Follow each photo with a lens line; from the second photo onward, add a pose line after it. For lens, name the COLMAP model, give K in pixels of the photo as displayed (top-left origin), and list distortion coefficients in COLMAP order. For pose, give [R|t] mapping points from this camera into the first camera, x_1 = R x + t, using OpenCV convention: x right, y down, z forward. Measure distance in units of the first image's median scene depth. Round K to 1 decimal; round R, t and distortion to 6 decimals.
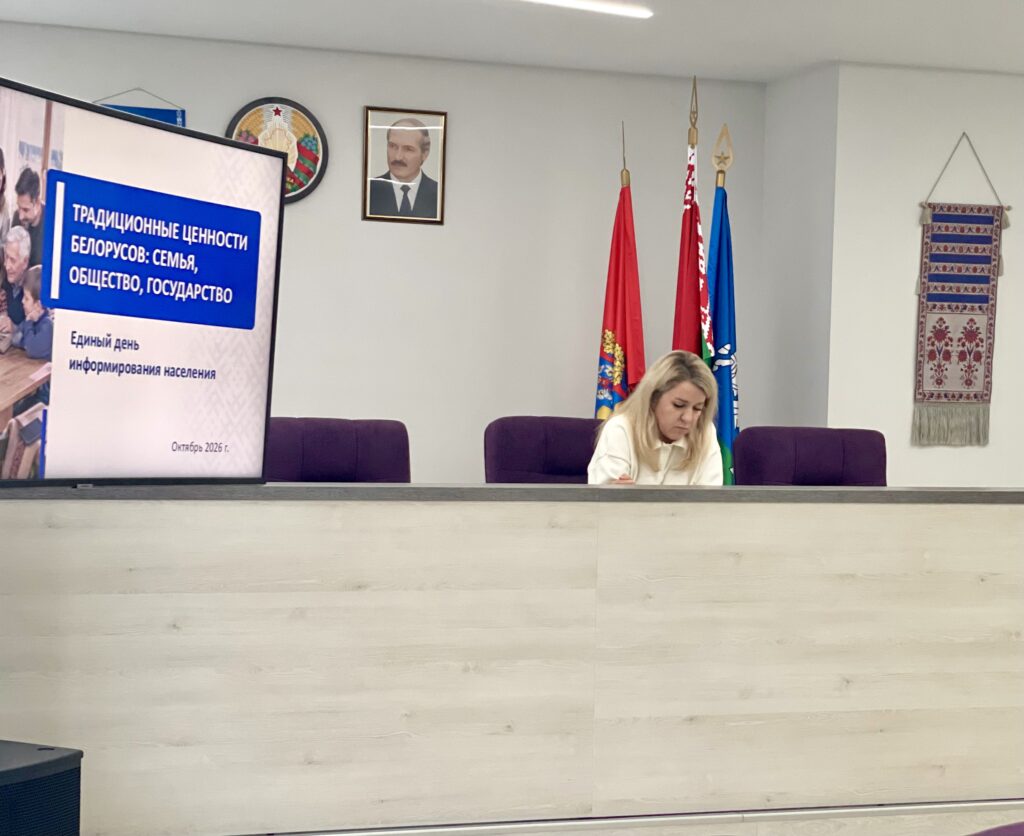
lens RADIAL K [[2208.2, 0, 521.1], [0, 2208.2, 410.3], [0, 0, 1]] dist [0.159757, 0.000000]
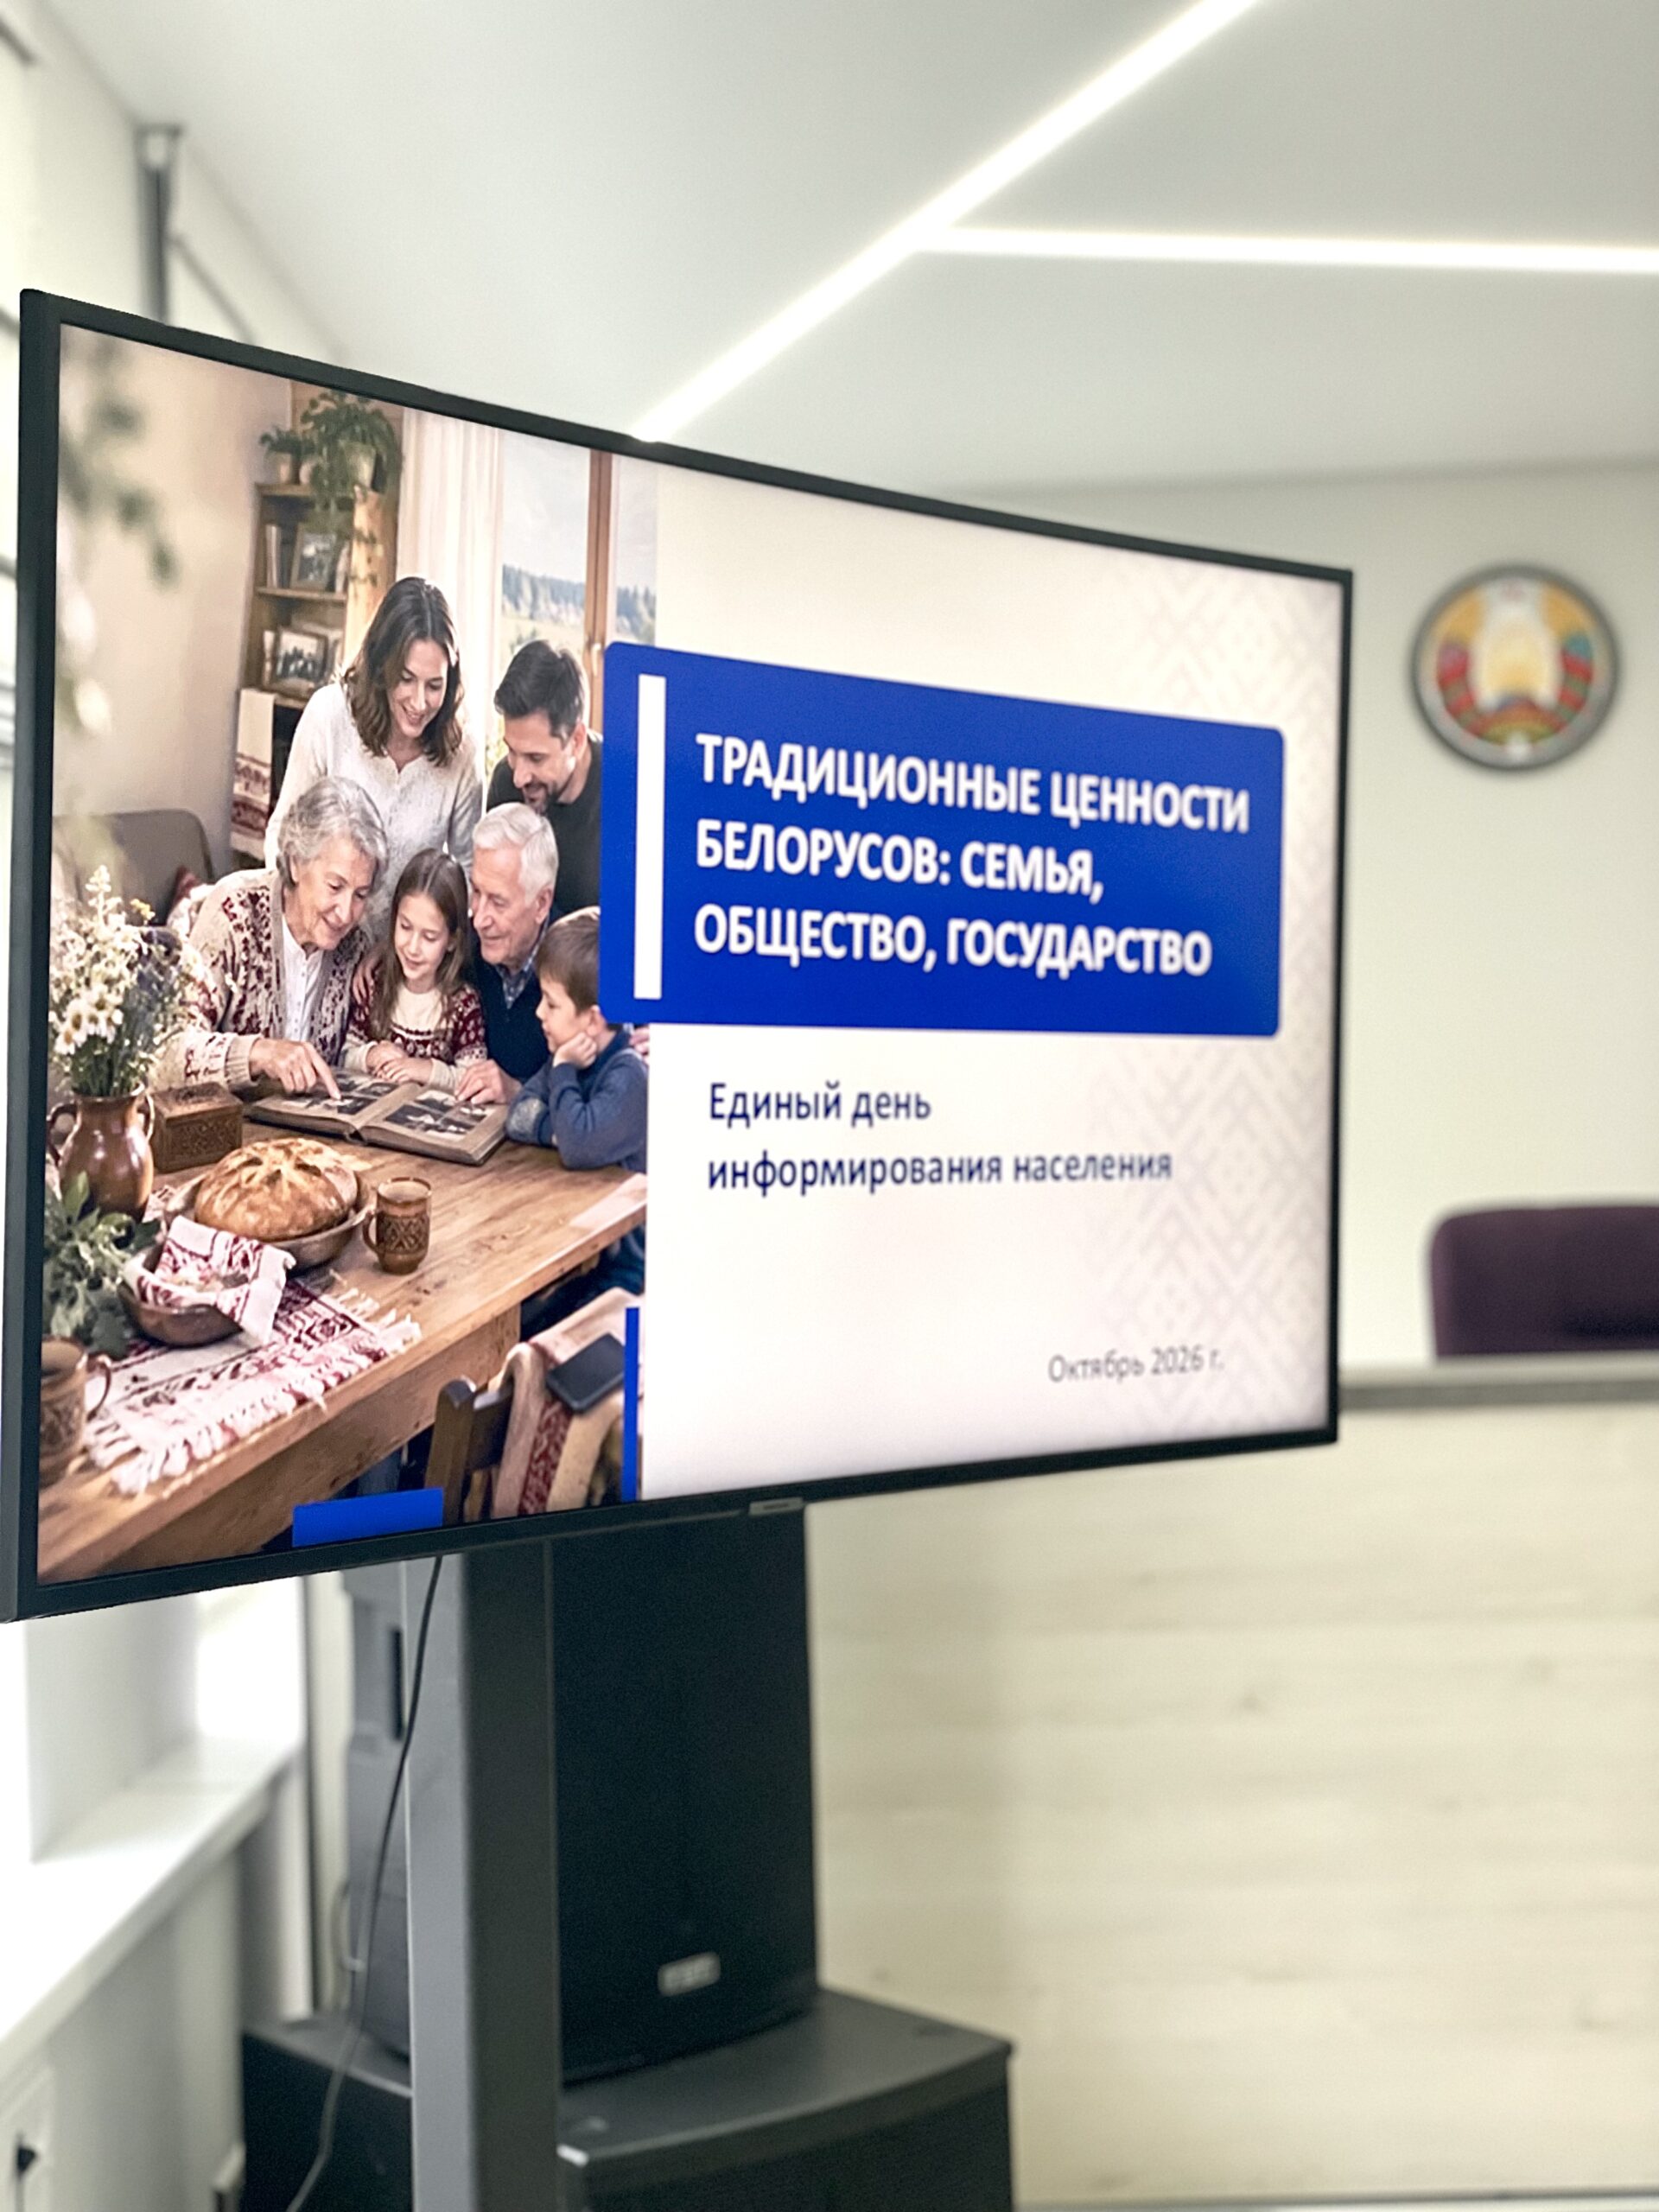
lens RADIAL K [[3353.0, 0, 816.0], [0, 3353.0, 1114.9], [0, 0, 1]] dist [0.039059, 0.000000]
pose [[0.936102, -0.061889, -0.346241, 0.002880], [0.058365, 0.998083, -0.020606, -0.015812], [0.346853, -0.000919, 0.937919, 0.428724]]
